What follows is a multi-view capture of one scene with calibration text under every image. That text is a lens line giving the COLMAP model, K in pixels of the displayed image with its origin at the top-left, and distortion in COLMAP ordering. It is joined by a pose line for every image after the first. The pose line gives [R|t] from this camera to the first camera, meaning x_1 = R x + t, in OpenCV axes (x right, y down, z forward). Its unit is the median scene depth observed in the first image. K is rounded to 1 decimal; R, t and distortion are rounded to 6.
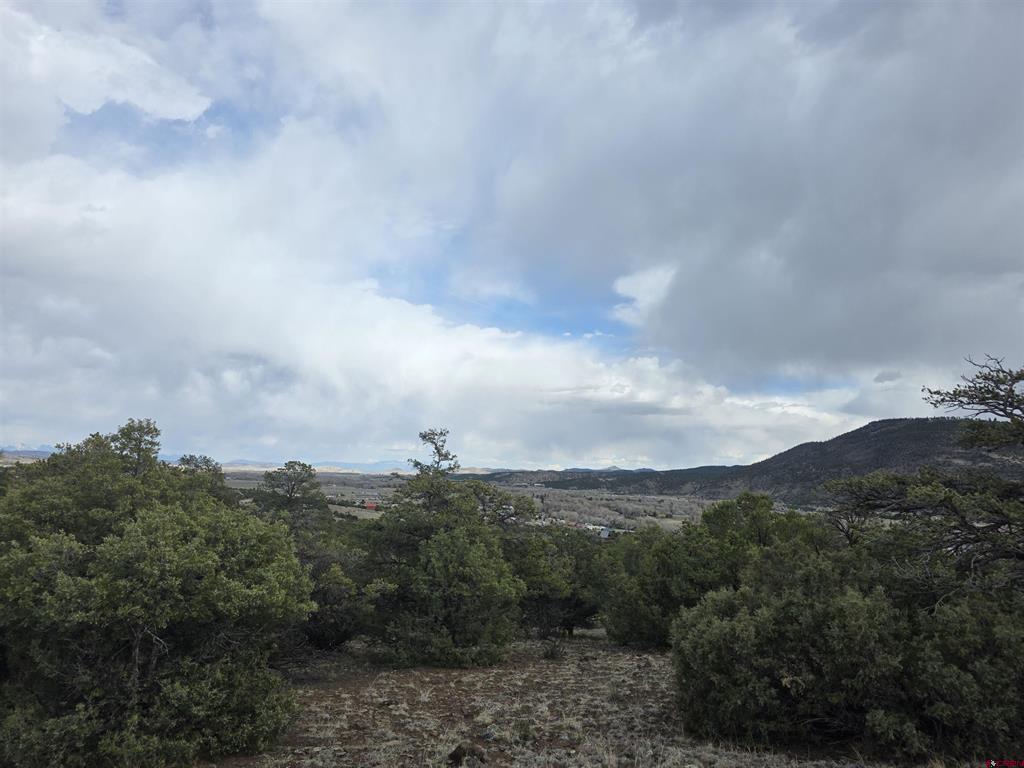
lens RADIAL K [[690.3, 0, 520.6], [0, 690.3, 386.0], [0, 0, 1]] dist [0.068296, -0.061337]
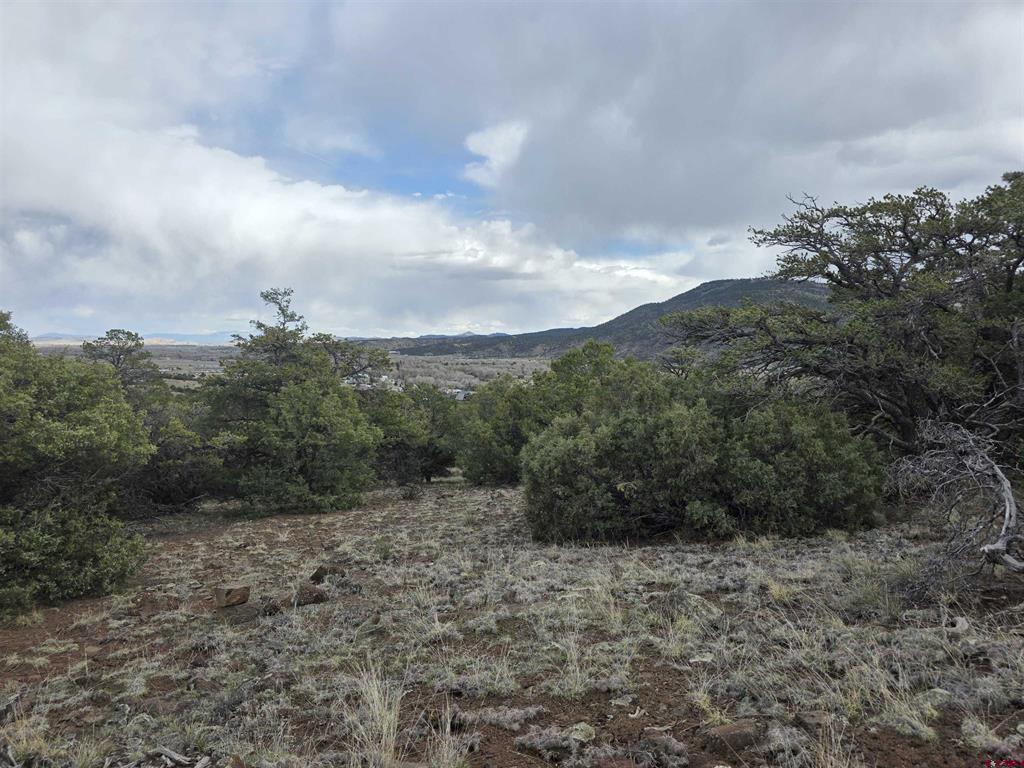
lens RADIAL K [[690.3, 0, 518.2], [0, 690.3, 382.7], [0, 0, 1]] dist [0.068296, -0.061337]
pose [[0.978710, -0.040637, 0.201183, 0.001597], [0.002149, 0.982179, 0.187936, 0.034213], [-0.205235, -0.183502, 0.961356, -0.000053]]
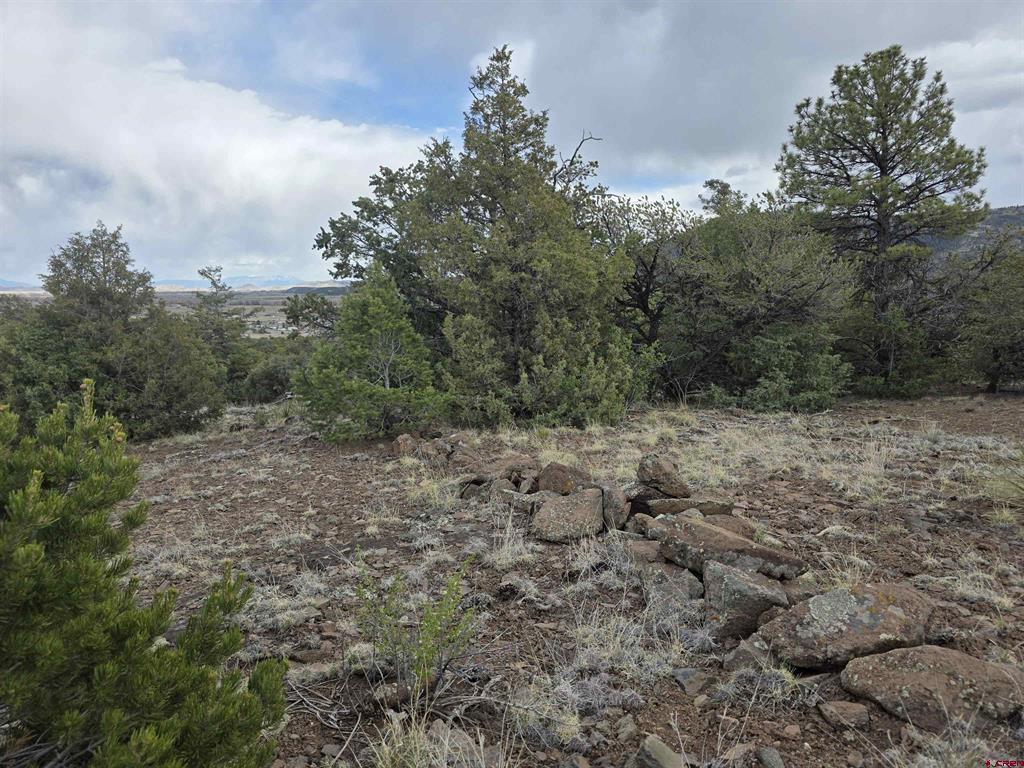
lens RADIAL K [[690.3, 0, 518.5], [0, 690.3, 386.1], [0, 0, 1]] dist [0.068296, -0.061337]
pose [[0.981472, -0.074338, 0.176596, 2.330605], [0.022946, 0.960639, 0.276852, -0.359809], [-0.190225, -0.267670, 0.944546, 9.644856]]
